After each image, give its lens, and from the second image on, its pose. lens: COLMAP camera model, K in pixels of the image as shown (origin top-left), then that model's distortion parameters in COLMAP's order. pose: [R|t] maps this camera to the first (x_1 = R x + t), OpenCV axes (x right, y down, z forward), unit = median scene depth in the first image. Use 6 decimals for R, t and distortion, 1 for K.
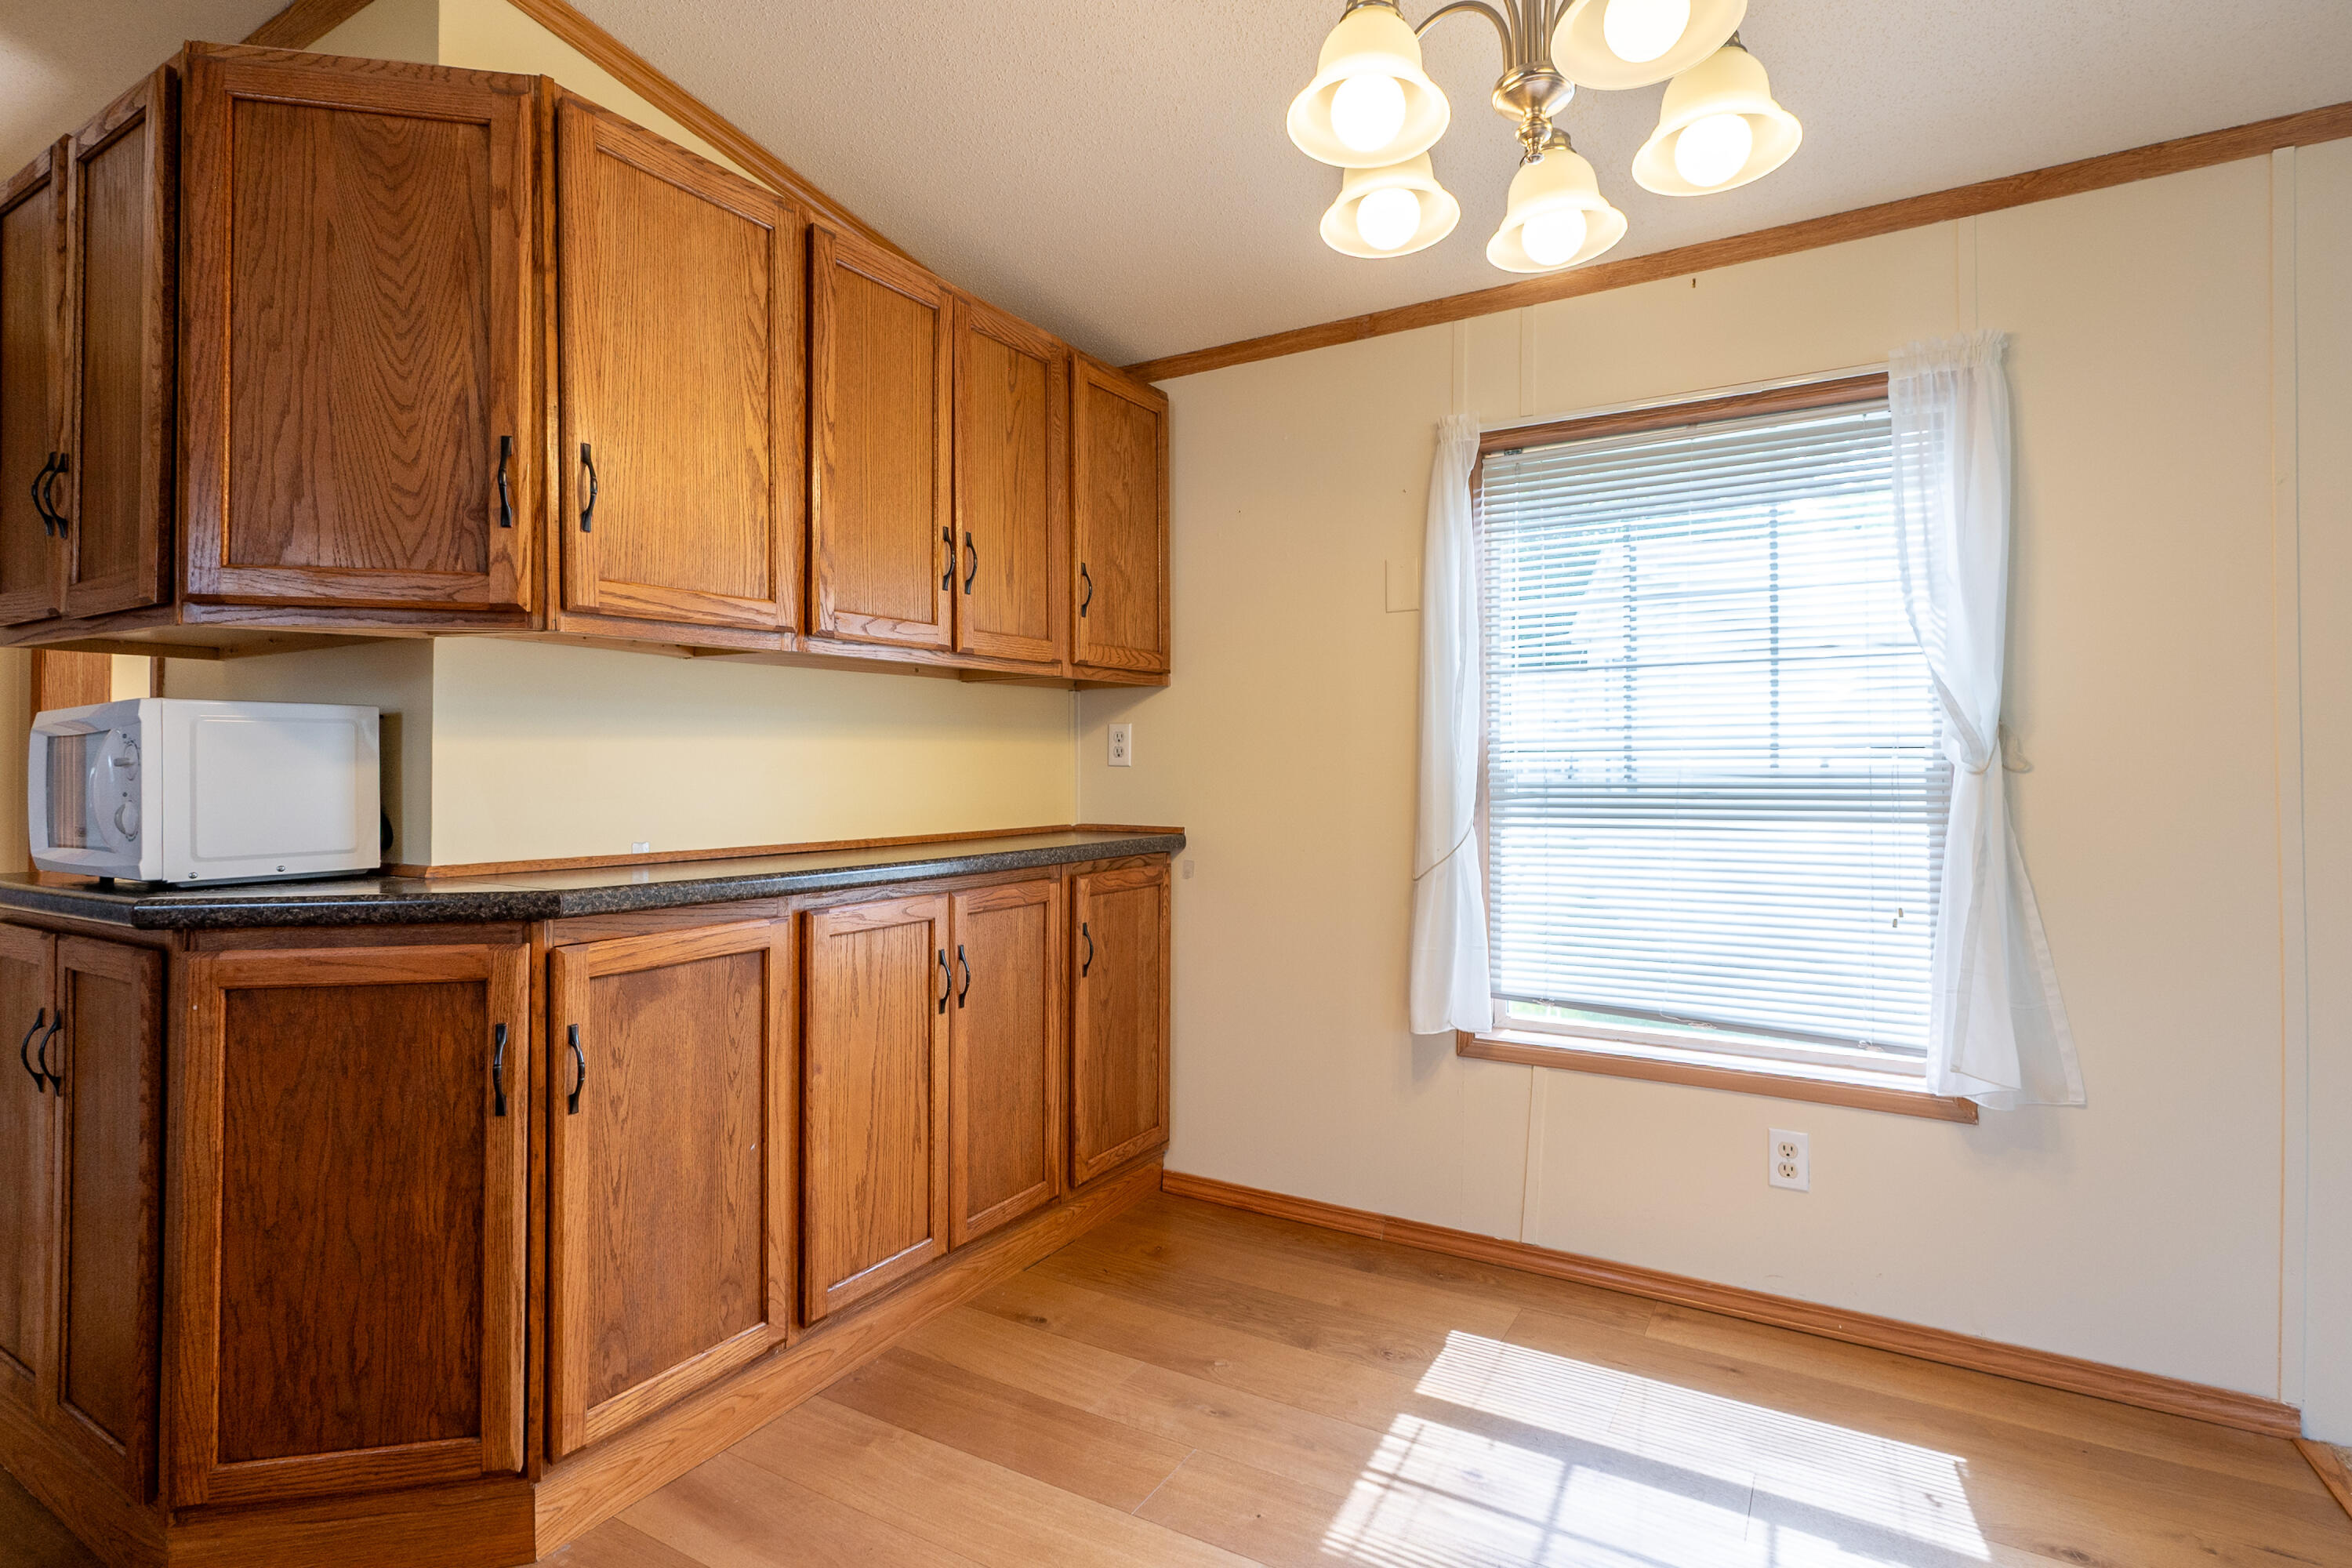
lens RADIAL K [[1133.3, 0, 1172.0], [0, 1133.3, 771.3], [0, 0, 1]] dist [-0.003564, 0.001826]
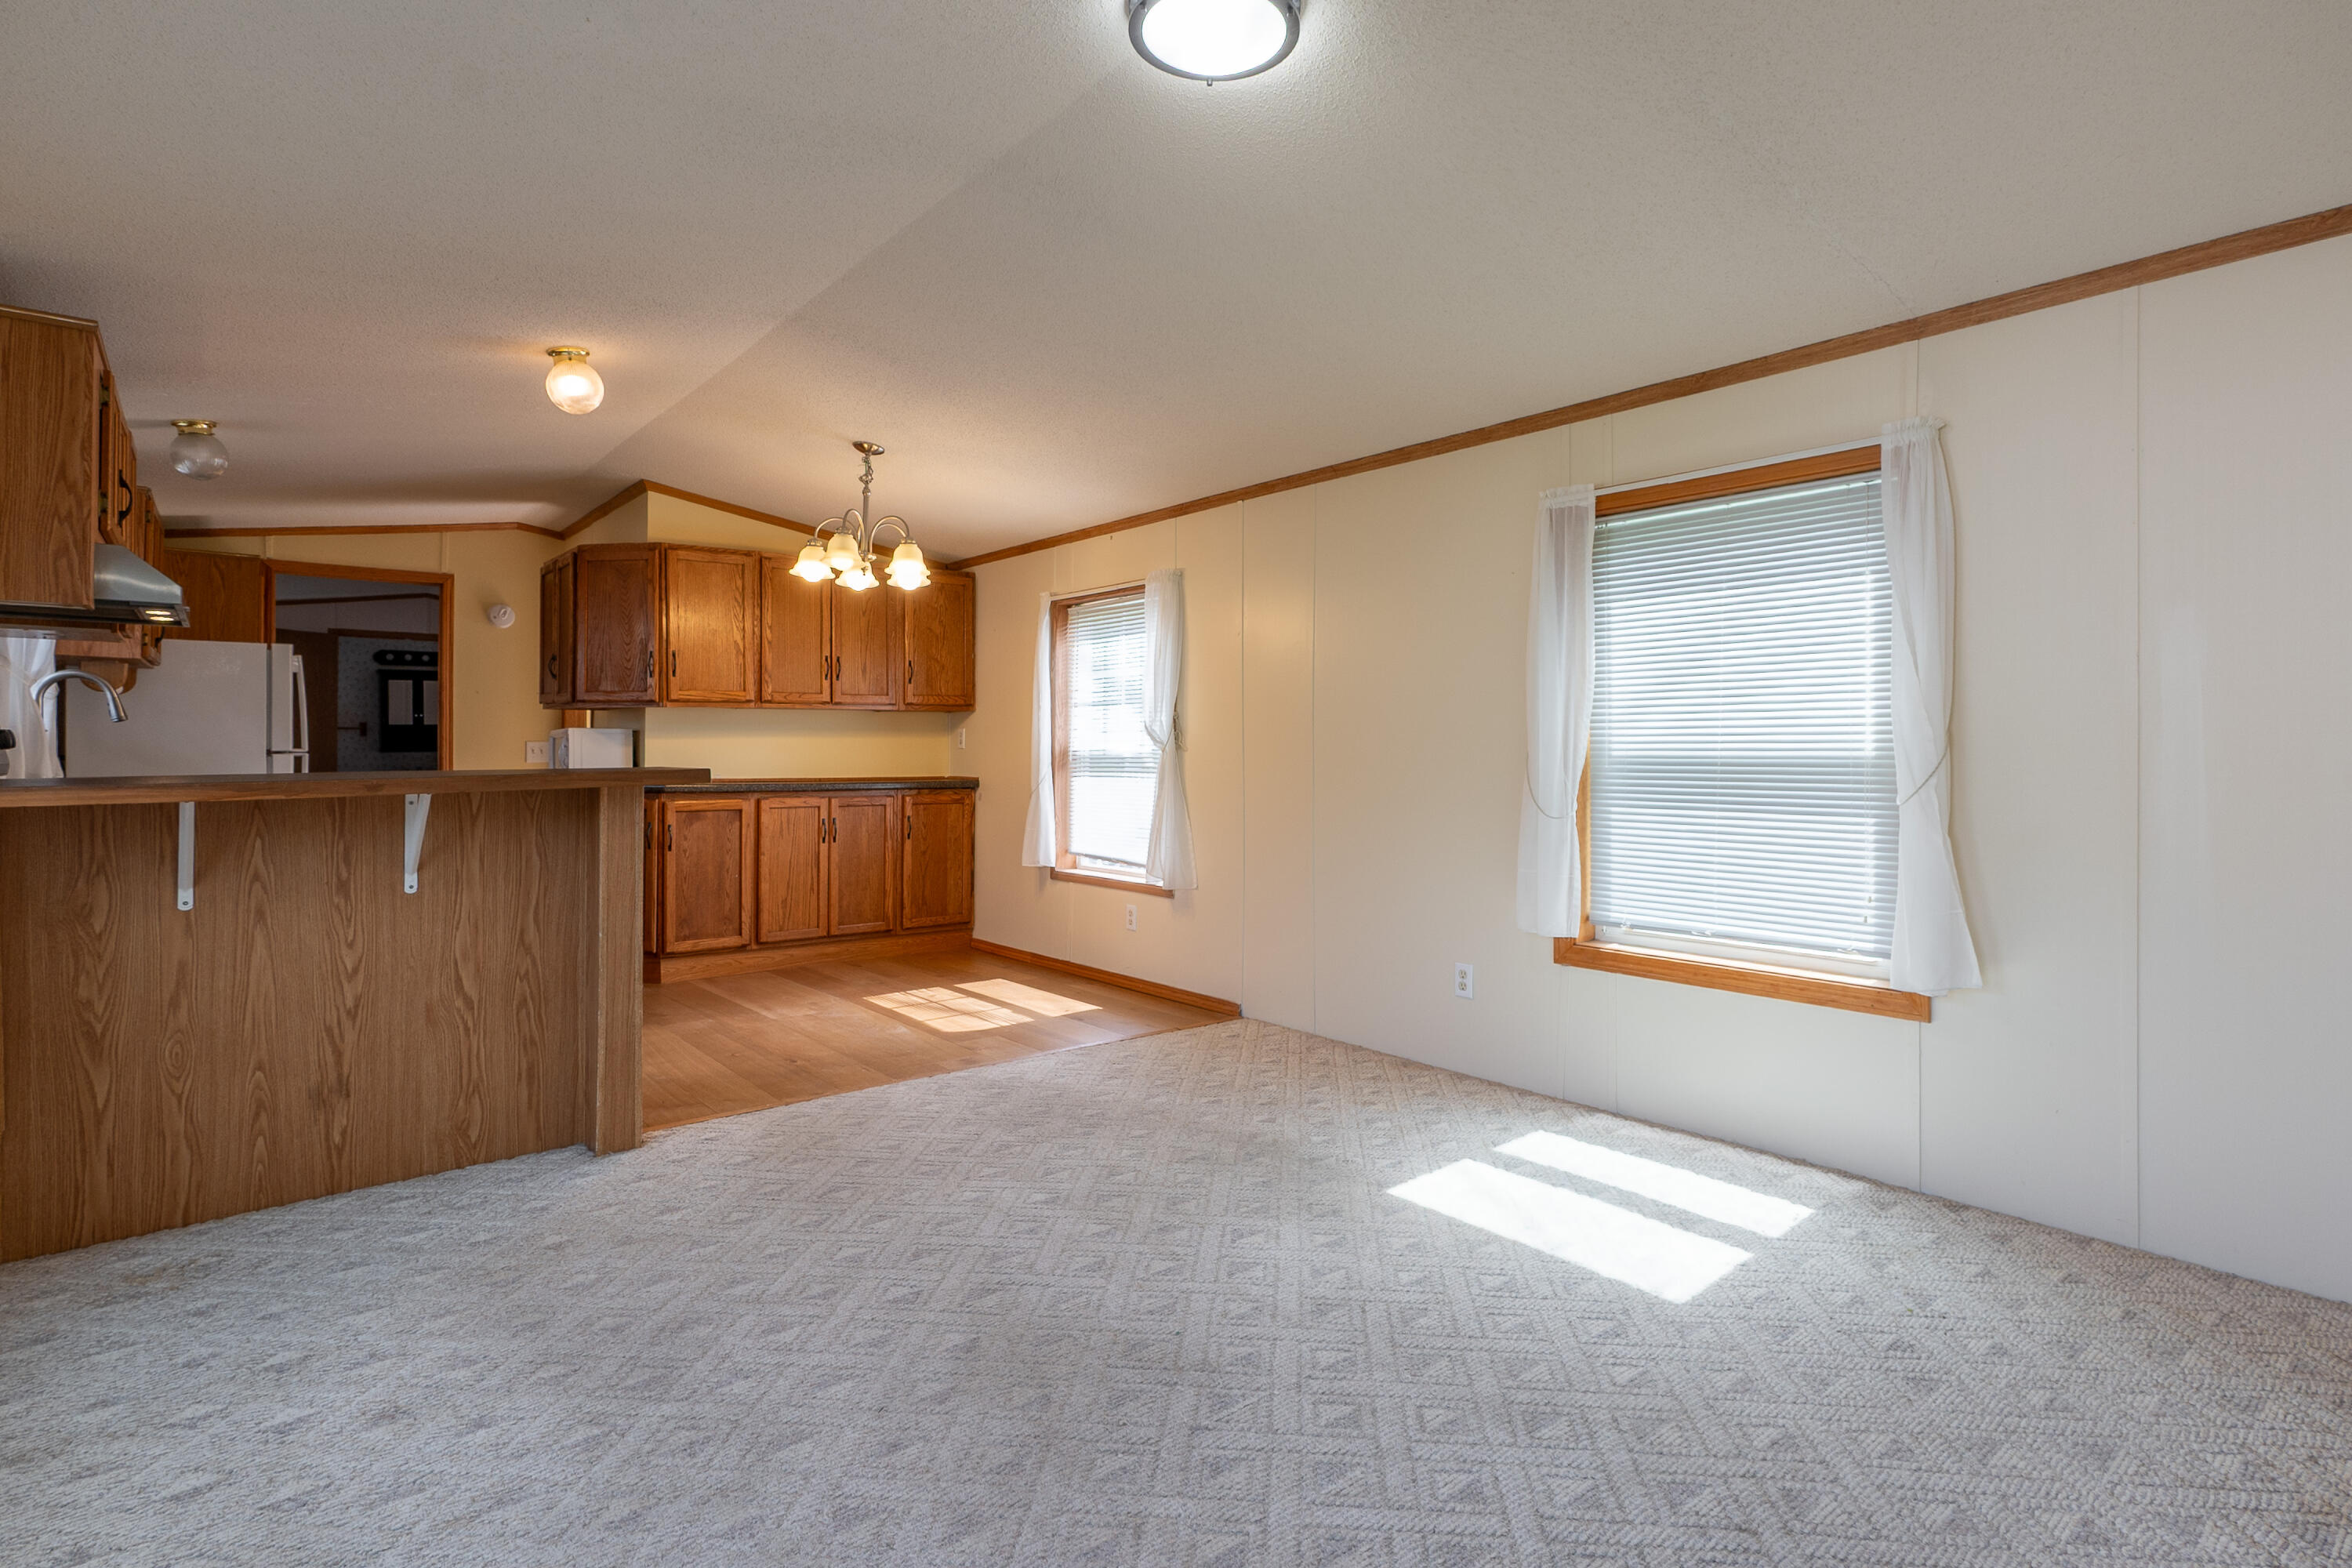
lens RADIAL K [[1133.3, 0, 1172.0], [0, 1133.3, 771.3], [0, 0, 1]] dist [-0.003564, 0.001826]
pose [[0.940583, 0.008164, -0.339467, 1.418719], [-0.004552, 0.999924, 0.011435, 0.015258], [0.339534, -0.009210, 0.940549, -1.164622]]
